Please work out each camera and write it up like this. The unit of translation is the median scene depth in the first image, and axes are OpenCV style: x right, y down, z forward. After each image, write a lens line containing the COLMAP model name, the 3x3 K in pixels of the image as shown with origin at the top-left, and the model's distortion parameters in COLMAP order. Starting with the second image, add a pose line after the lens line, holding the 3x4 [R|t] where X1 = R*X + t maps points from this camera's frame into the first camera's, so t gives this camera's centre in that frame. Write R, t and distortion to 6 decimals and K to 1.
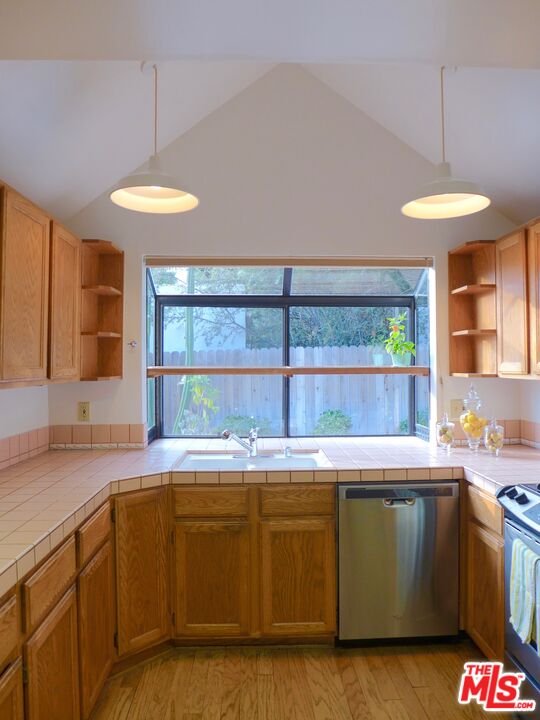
lens RADIAL K [[527.0, 0, 270.0], [0, 527.0, 360.0], [0, 0, 1]] dist [-0.024005, -0.002518]
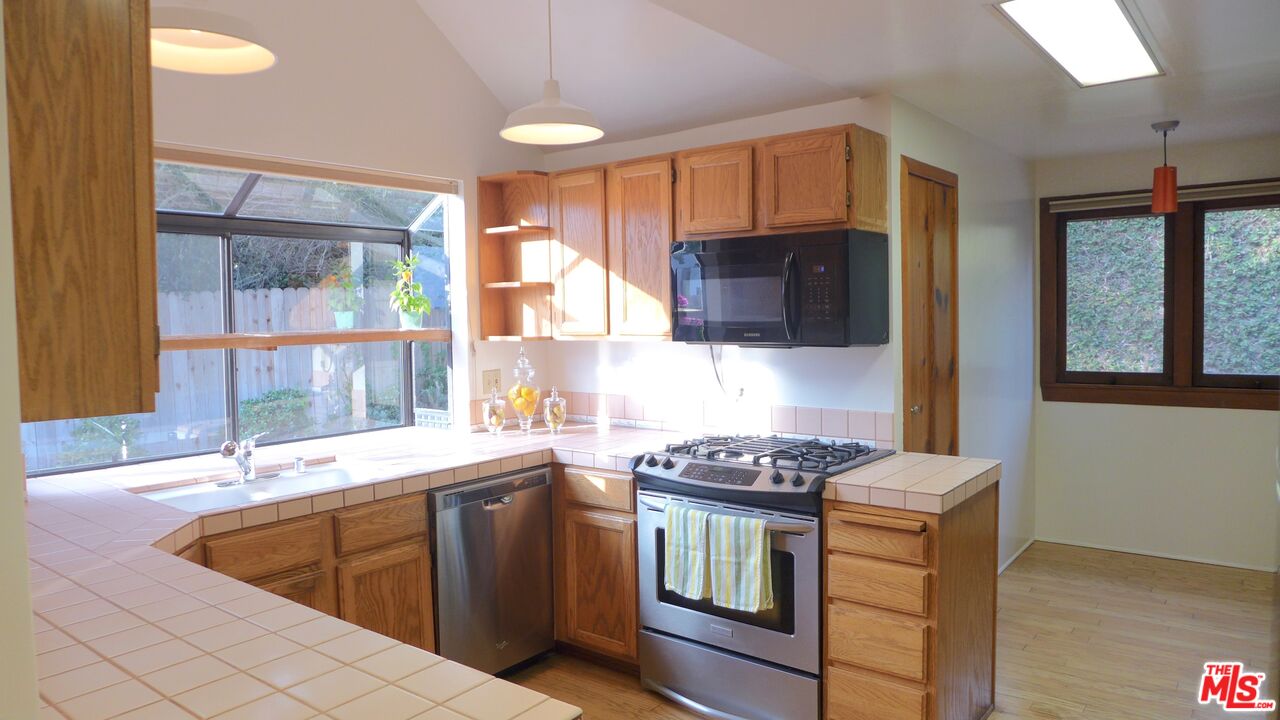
lens RADIAL K [[845.7, 0, 640.0], [0, 845.7, 360.0], [0, 0, 1]] dist [-0.003747, -0.000120]
pose [[0.658028, -0.046999, 0.751525, -0.497526], [0.008216, 0.998439, 0.055247, -0.008555], [-0.752949, -0.030179, 0.657387, 0.011557]]
